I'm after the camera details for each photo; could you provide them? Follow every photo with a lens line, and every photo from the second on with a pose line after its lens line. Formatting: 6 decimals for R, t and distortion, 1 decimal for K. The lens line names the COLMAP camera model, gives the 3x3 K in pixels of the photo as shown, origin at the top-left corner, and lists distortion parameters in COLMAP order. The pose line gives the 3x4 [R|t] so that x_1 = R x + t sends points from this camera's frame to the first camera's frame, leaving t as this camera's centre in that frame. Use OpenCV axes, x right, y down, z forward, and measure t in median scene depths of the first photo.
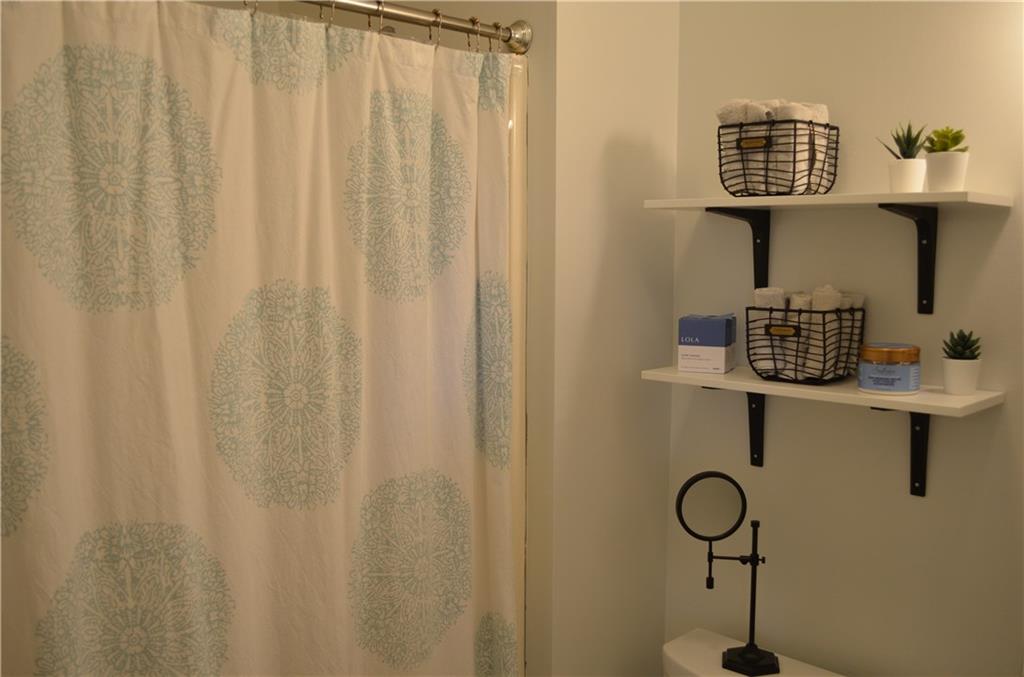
lens RADIAL K [[951.5, 0, 513.6], [0, 951.5, 343.3], [0, 0, 1]] dist [-0.071246, -0.004234]
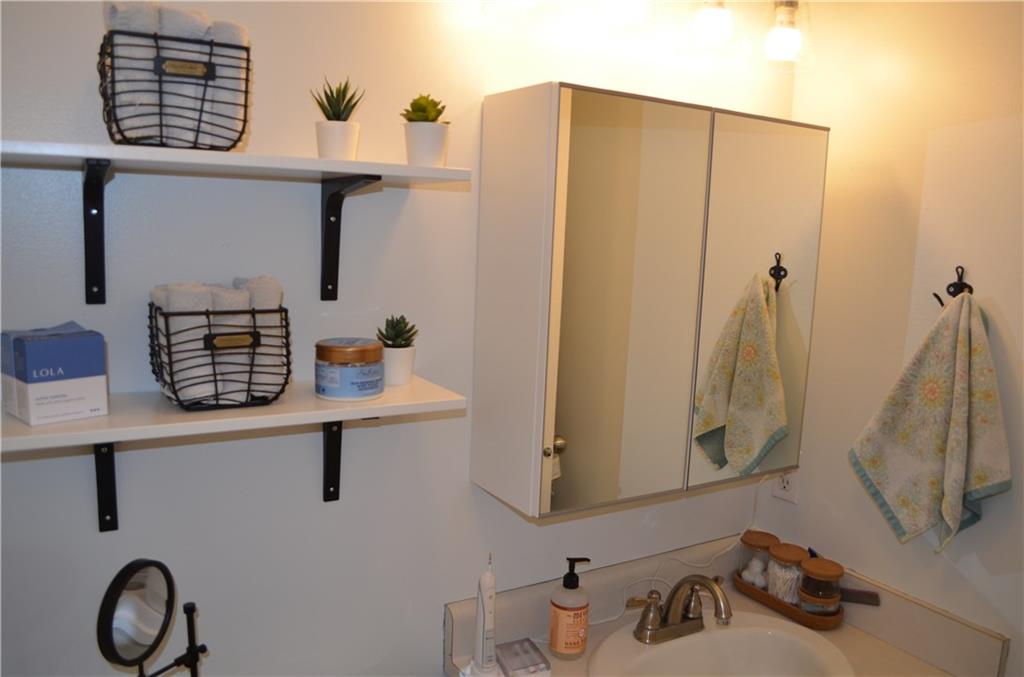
lens RADIAL K [[822.4, 0, 511.6], [0, 822.4, 344.2], [0, 0, 1]] dist [-0.075545, -0.001535]
pose [[0.244043, -0.137763, 0.959929, -0.261374], [0.064306, 0.989979, 0.125727, -0.074928], [-0.967630, 0.031046, 0.250456, 0.634234]]
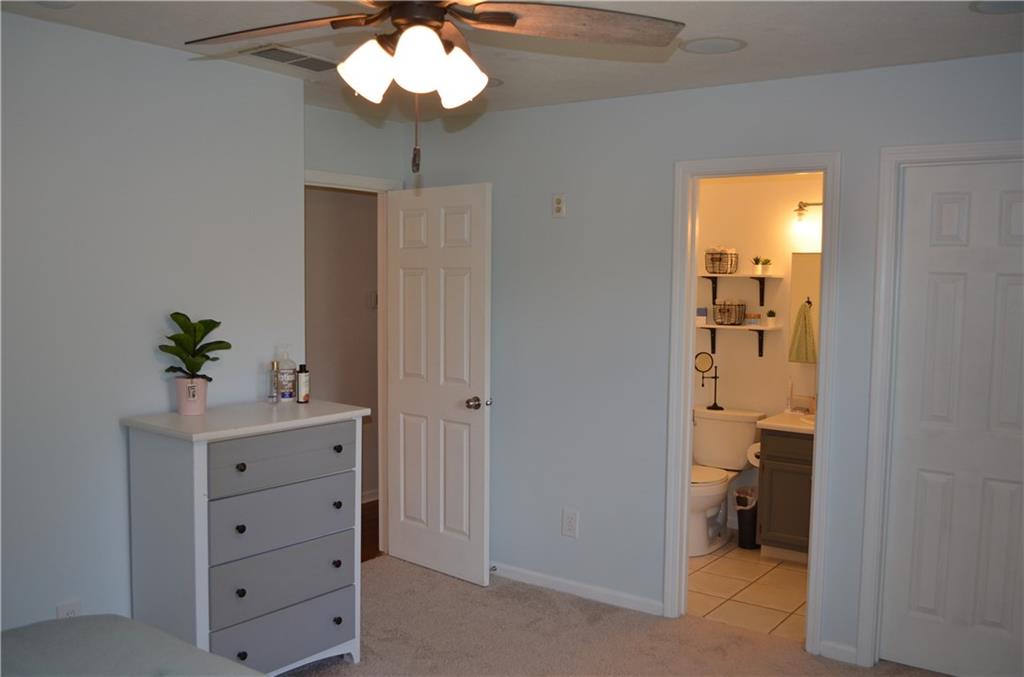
lens RADIAL K [[951.5, 0, 513.6], [0, 951.5, 343.3], [0, 0, 1]] dist [-0.071246, -0.004234]
pose [[0.987261, -0.001183, 0.159102, -1.091559], [0.006329, 0.999473, -0.031839, 0.222406], [-0.158980, 0.032440, 0.986749, -2.457023]]
